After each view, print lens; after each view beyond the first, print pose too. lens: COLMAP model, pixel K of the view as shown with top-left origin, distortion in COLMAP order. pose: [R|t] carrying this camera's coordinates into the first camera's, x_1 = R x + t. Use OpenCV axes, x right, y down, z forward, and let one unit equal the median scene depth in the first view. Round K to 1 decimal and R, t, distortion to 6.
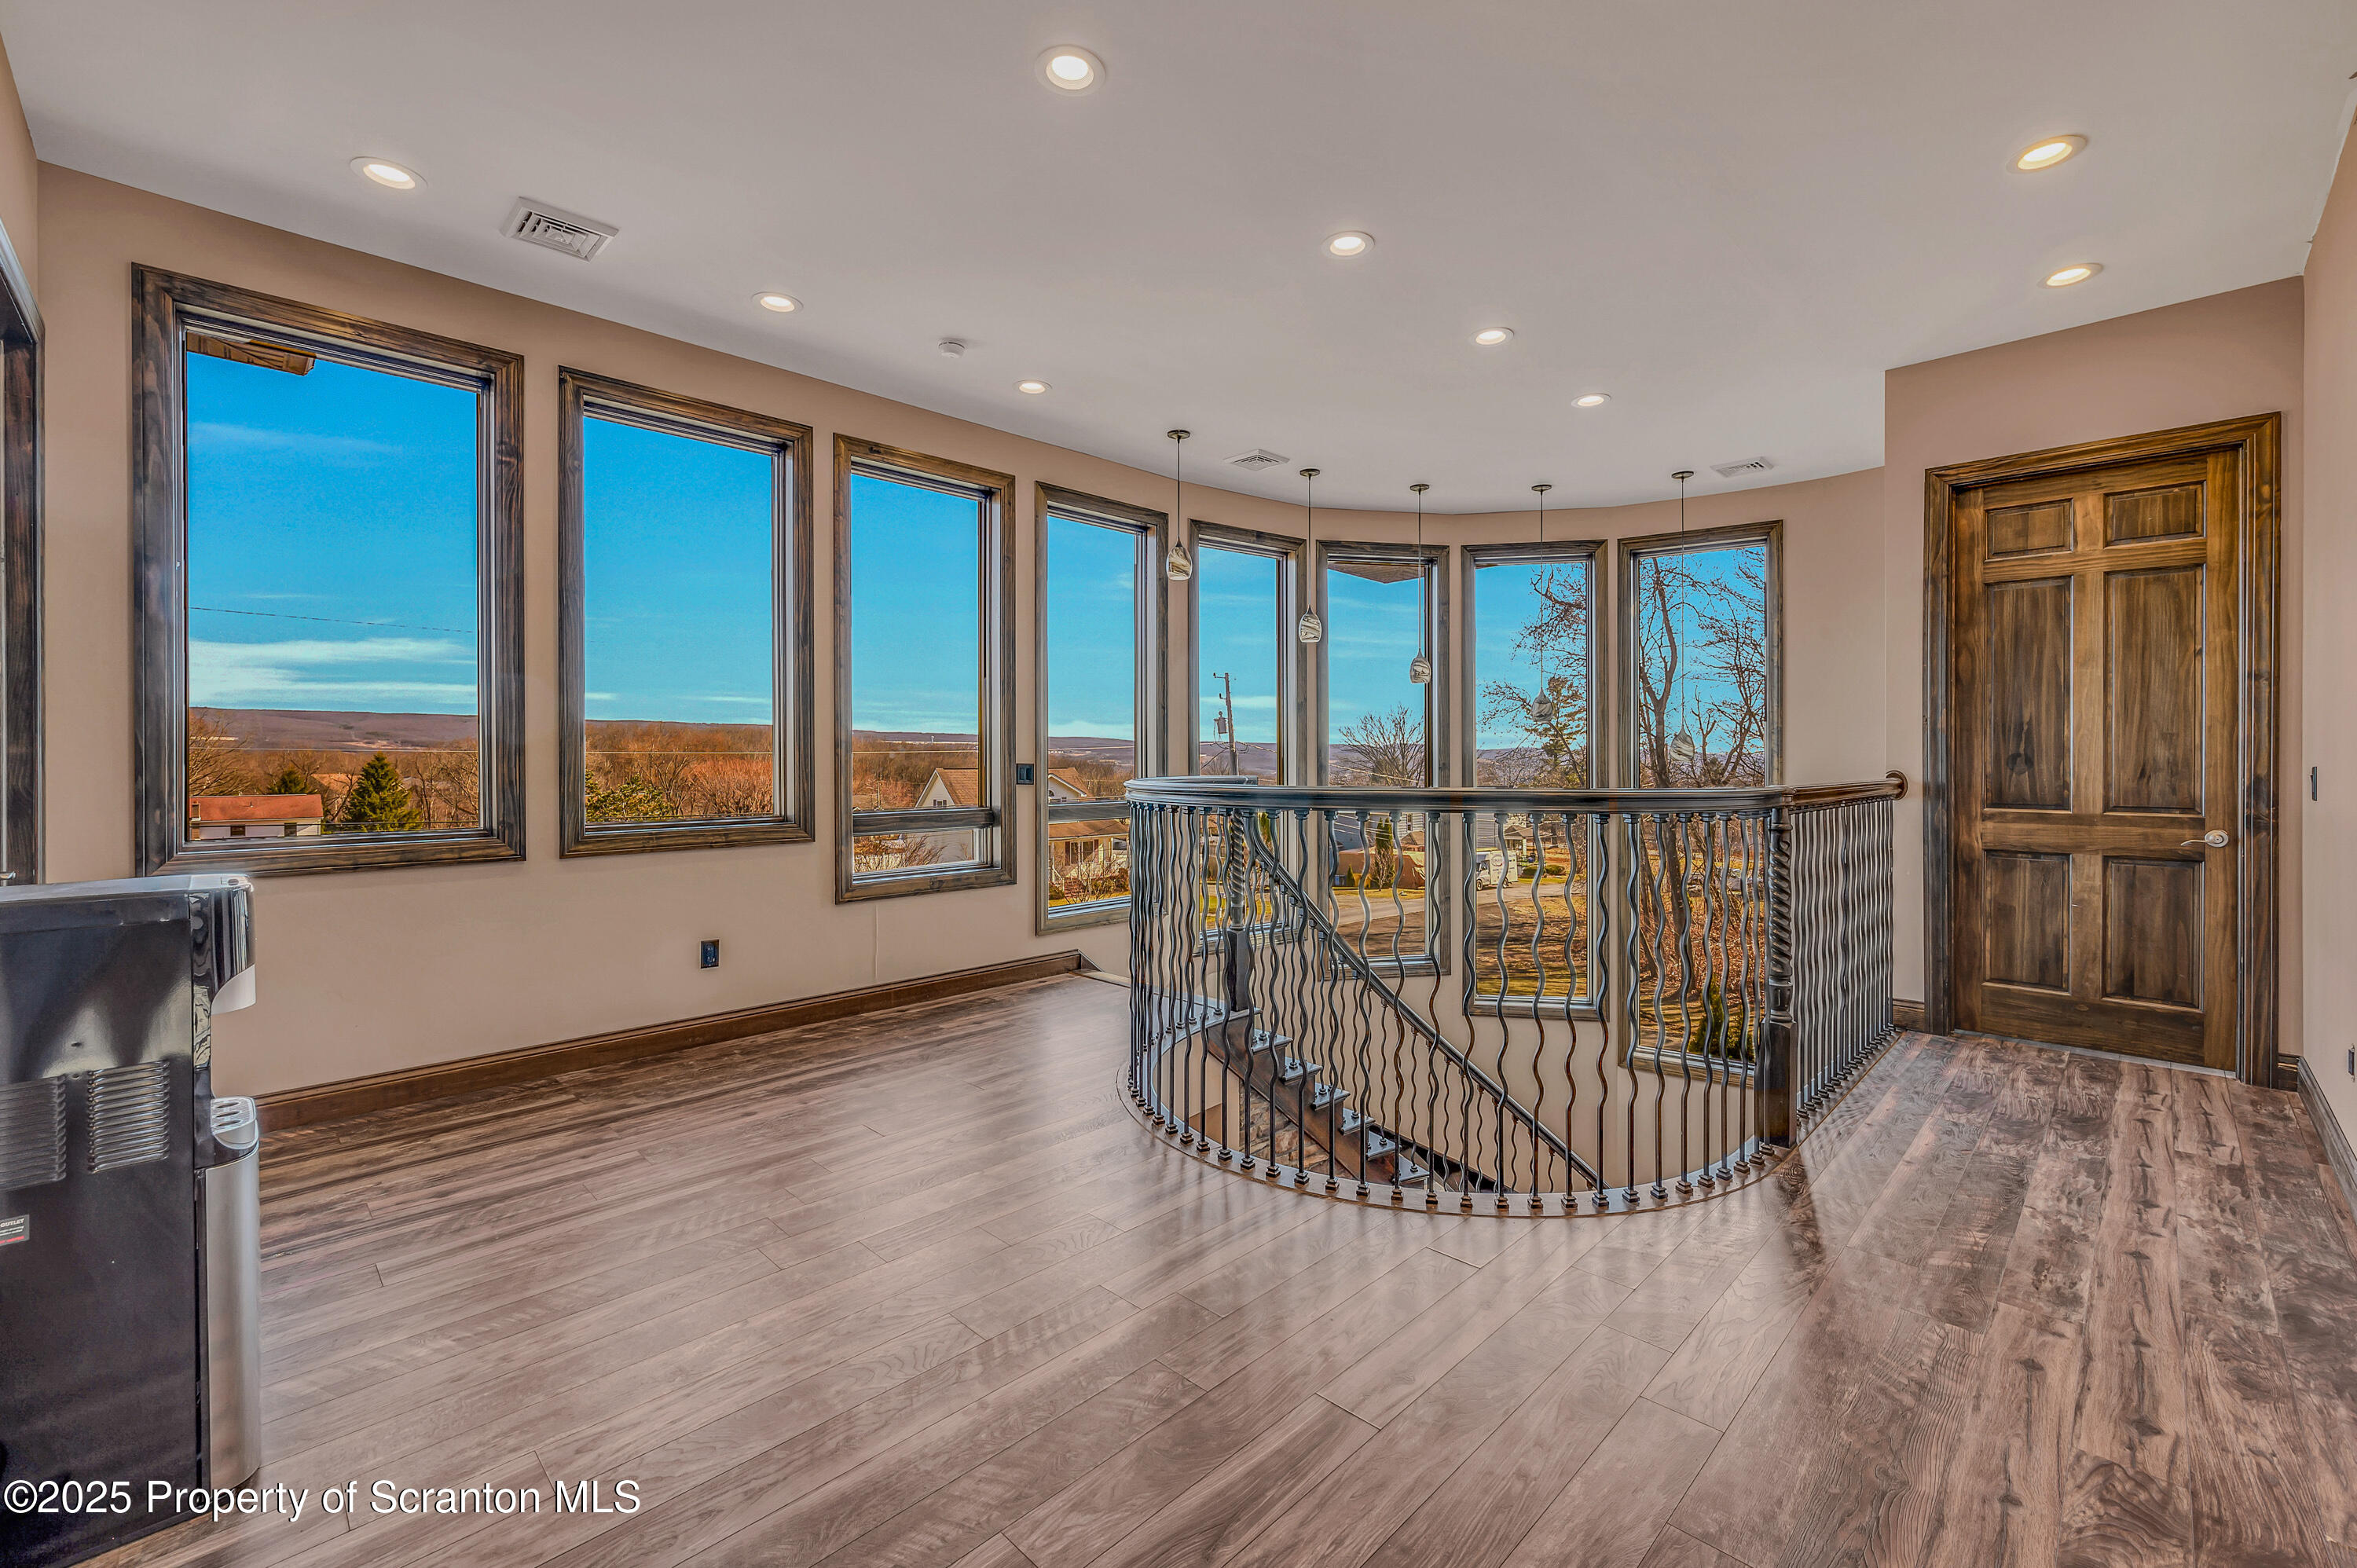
lens RADIAL K [[950.3, 0, 1137.9], [0, 950.3, 744.4], [0, 0, 1]] dist [-0.010960, -0.000239]
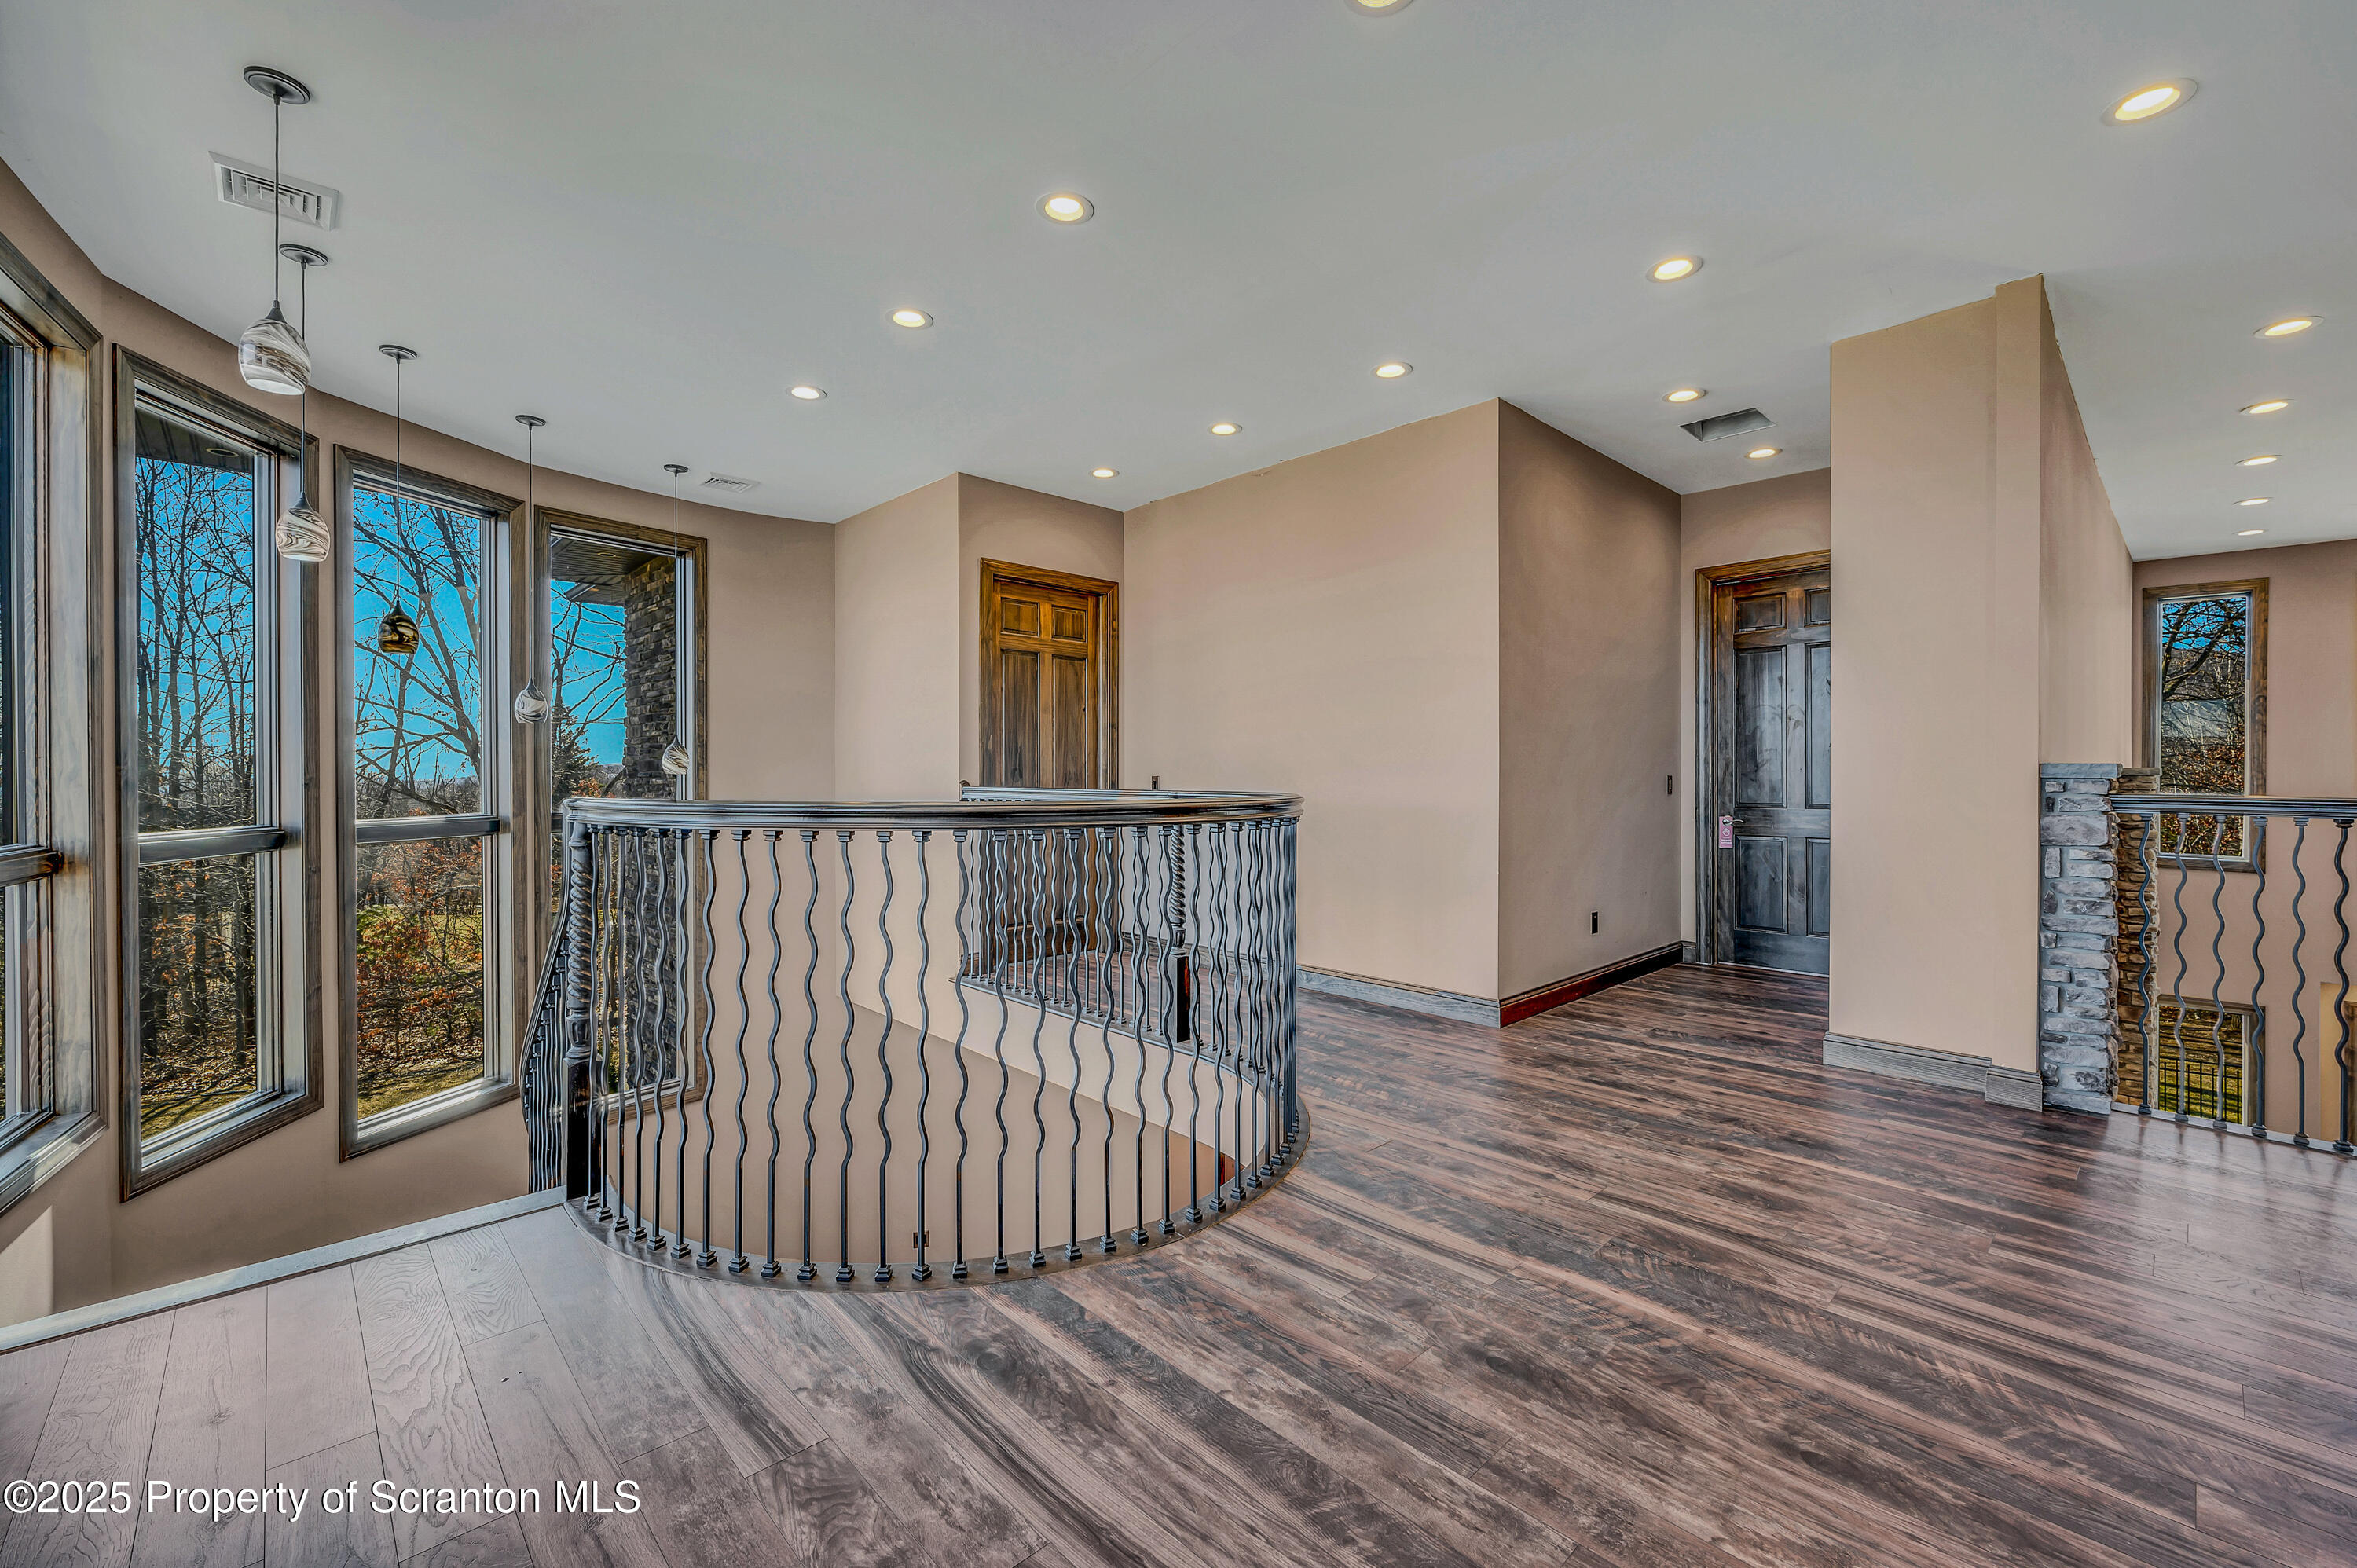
lens RADIAL K [[979.4, 0, 1178.5], [0, 979.4, 784.0], [0, 0, 1]] dist [-0.002532, -0.000189]
pose [[0.017516, -0.010622, 0.999790, -0.668441], [-0.019295, 0.999754, 0.010960, 0.014775], [-0.999660, -0.019483, 0.017307, 0.803901]]
